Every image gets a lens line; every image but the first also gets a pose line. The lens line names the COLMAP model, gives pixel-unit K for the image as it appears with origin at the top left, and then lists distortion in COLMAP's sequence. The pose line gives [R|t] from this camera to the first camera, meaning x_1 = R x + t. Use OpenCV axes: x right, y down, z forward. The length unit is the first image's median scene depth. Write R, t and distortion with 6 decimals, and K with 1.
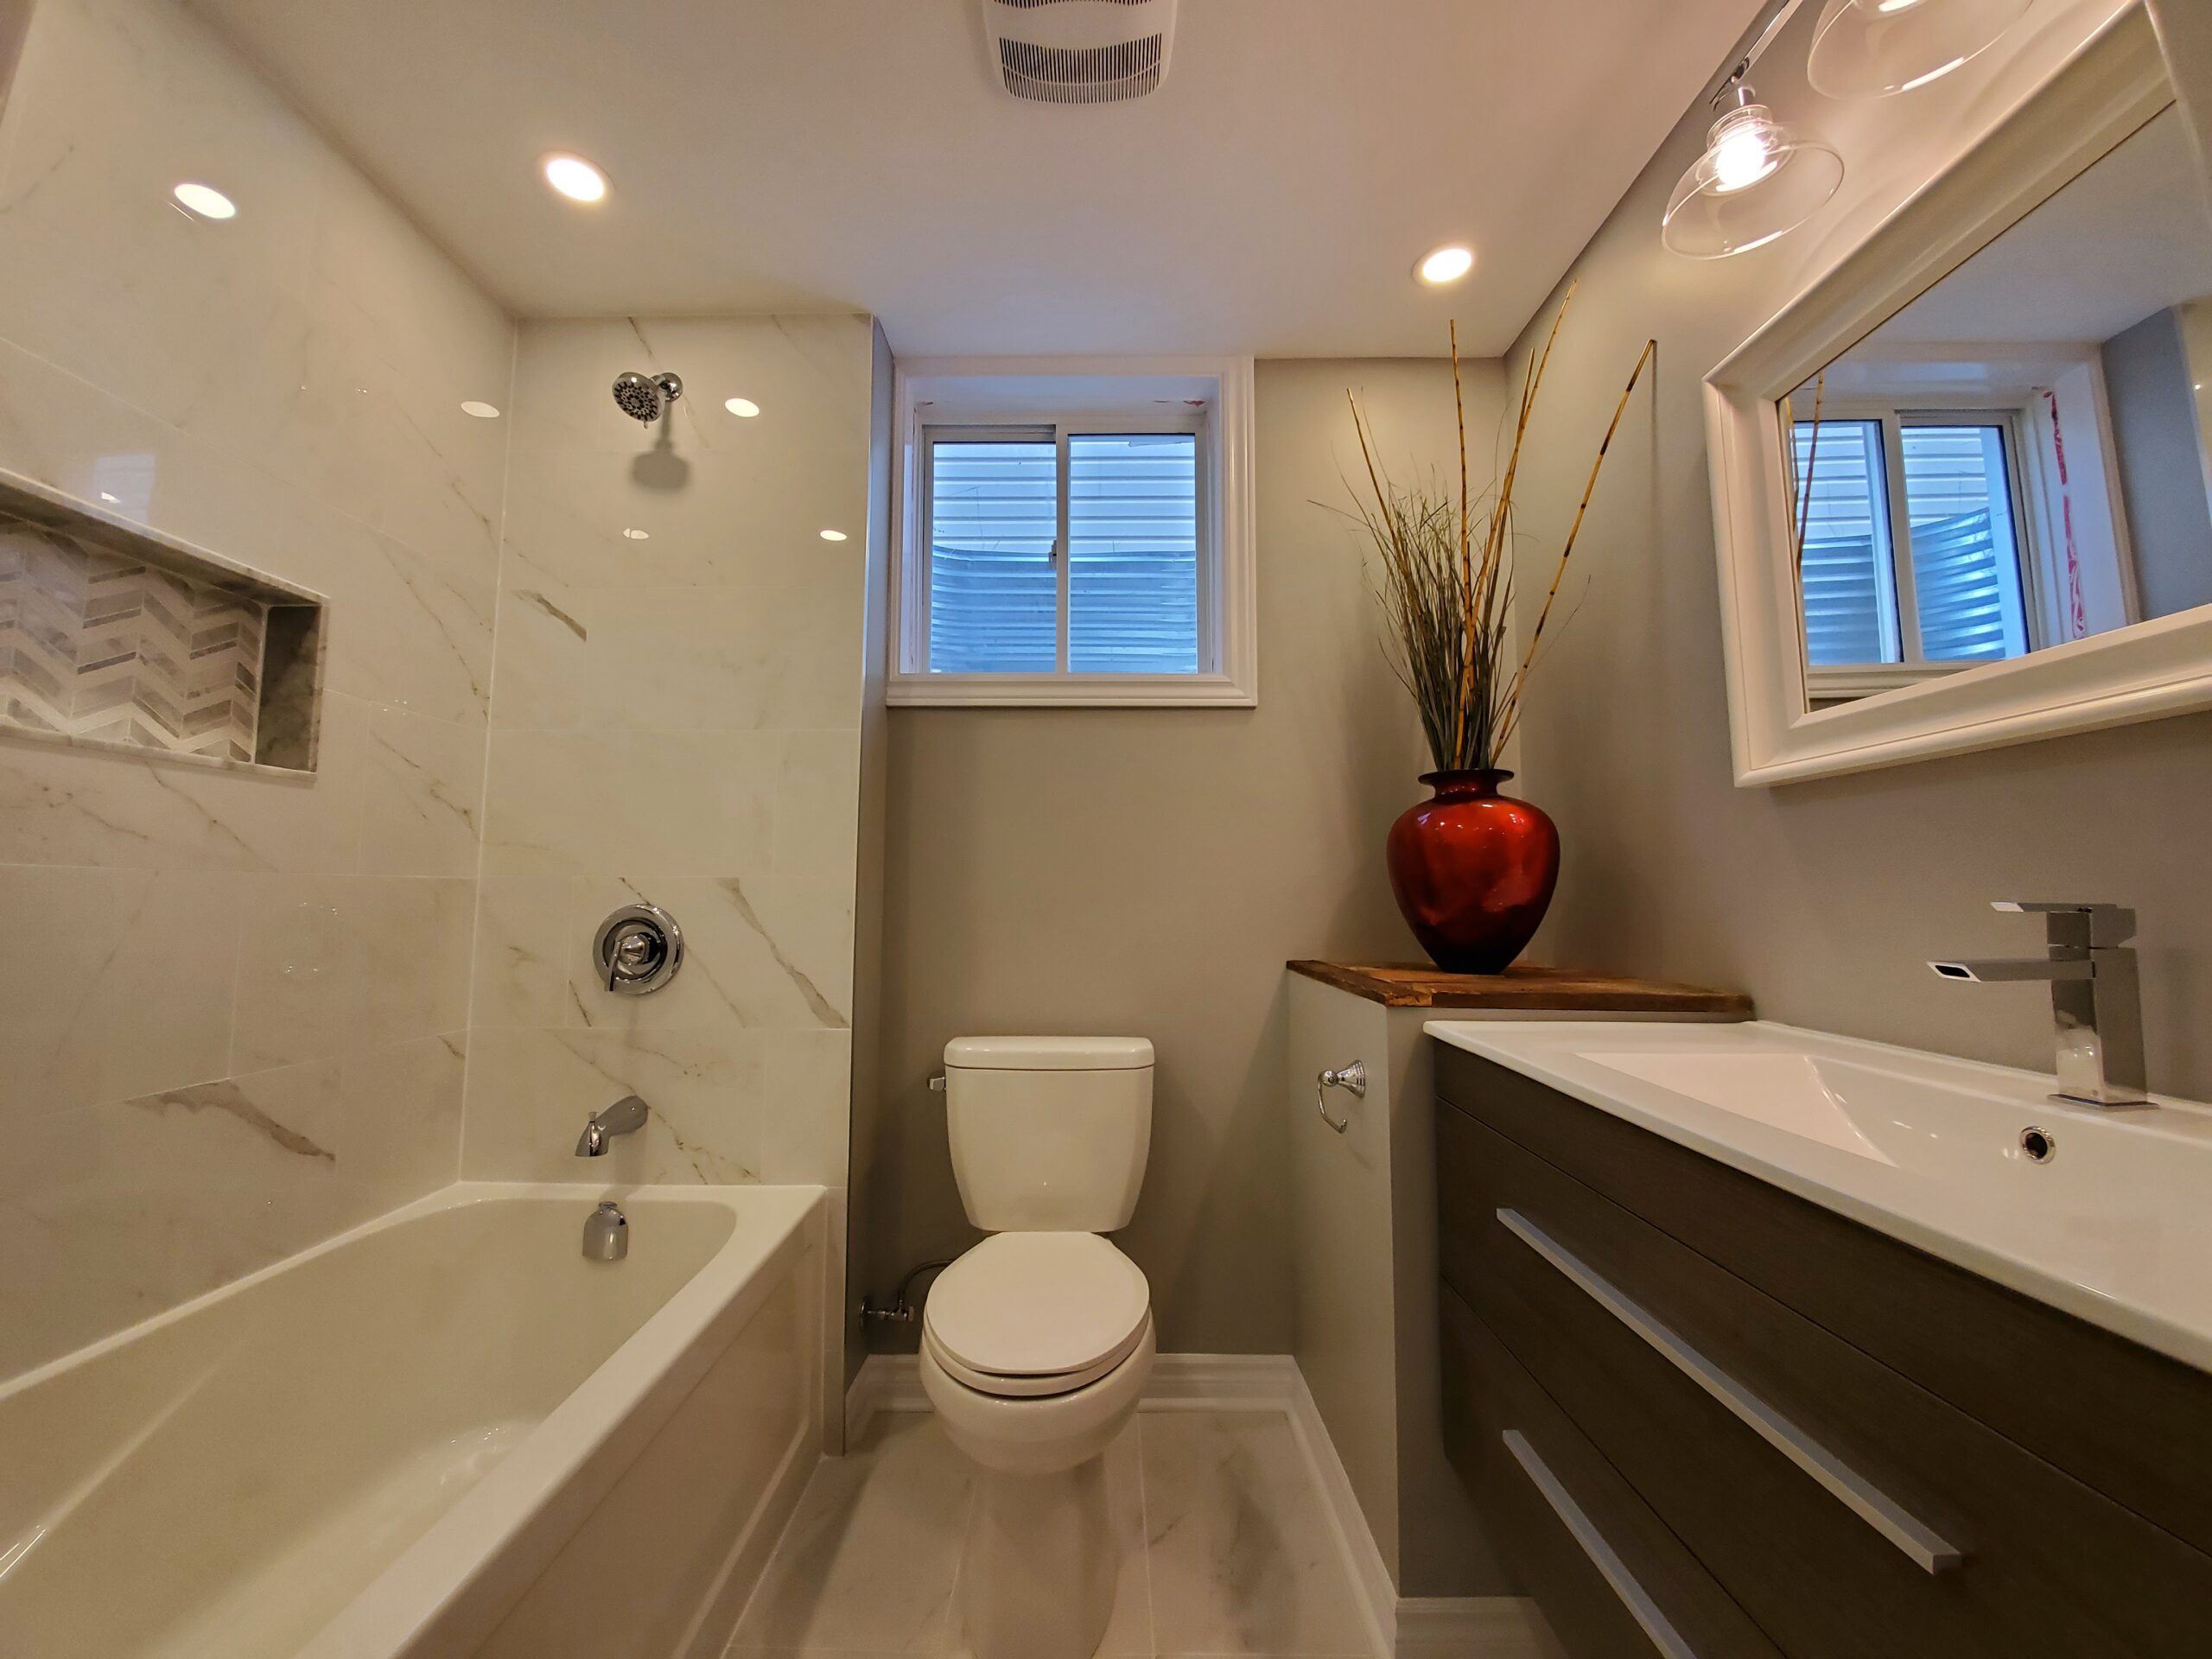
lens RADIAL K [[876.2, 0, 1083.9], [0, 876.2, 816.7], [0, 0, 1]] dist [0.017380, -0.020710]
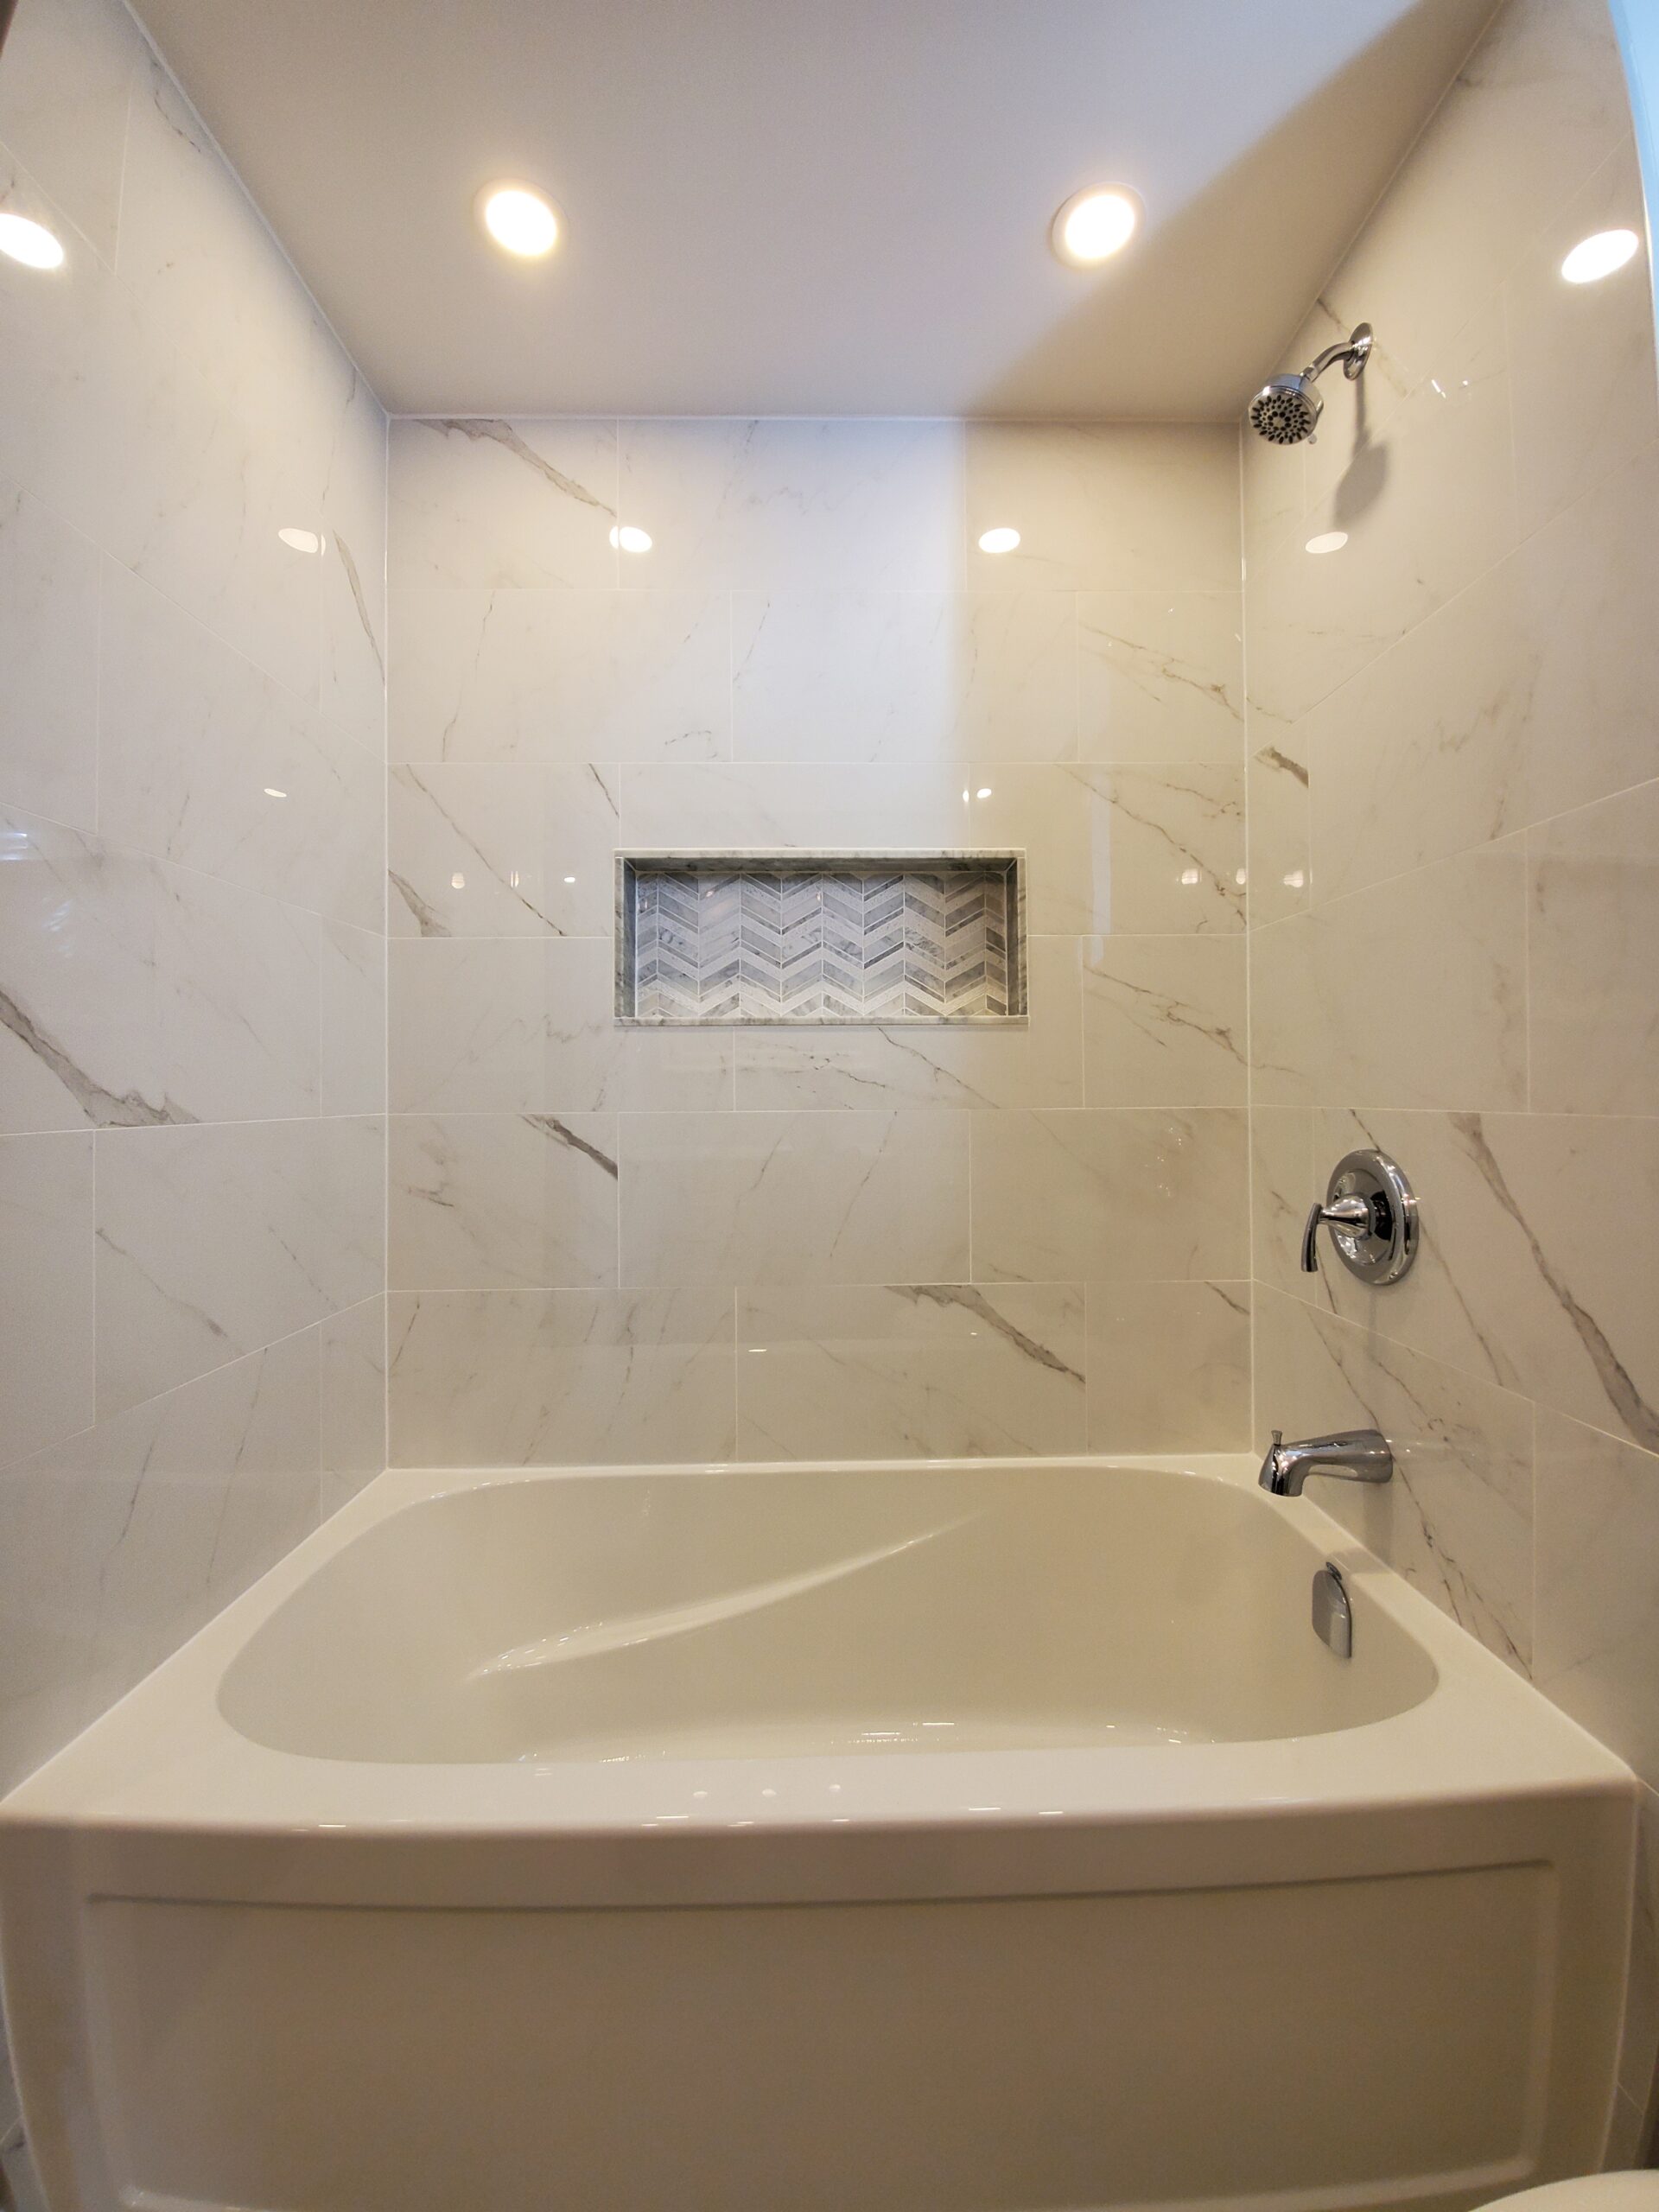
lens RADIAL K [[868.6, 0, 842.4], [0, 868.6, 1081.1], [0, 0, 1]] dist [-0.000583, -0.004545]
pose [[0.044914, -0.016593, -0.998853, 0.174285], [0.094525, 0.995447, -0.012286, 0.021781], [0.994509, -0.093865, 0.046278, 0.716653]]
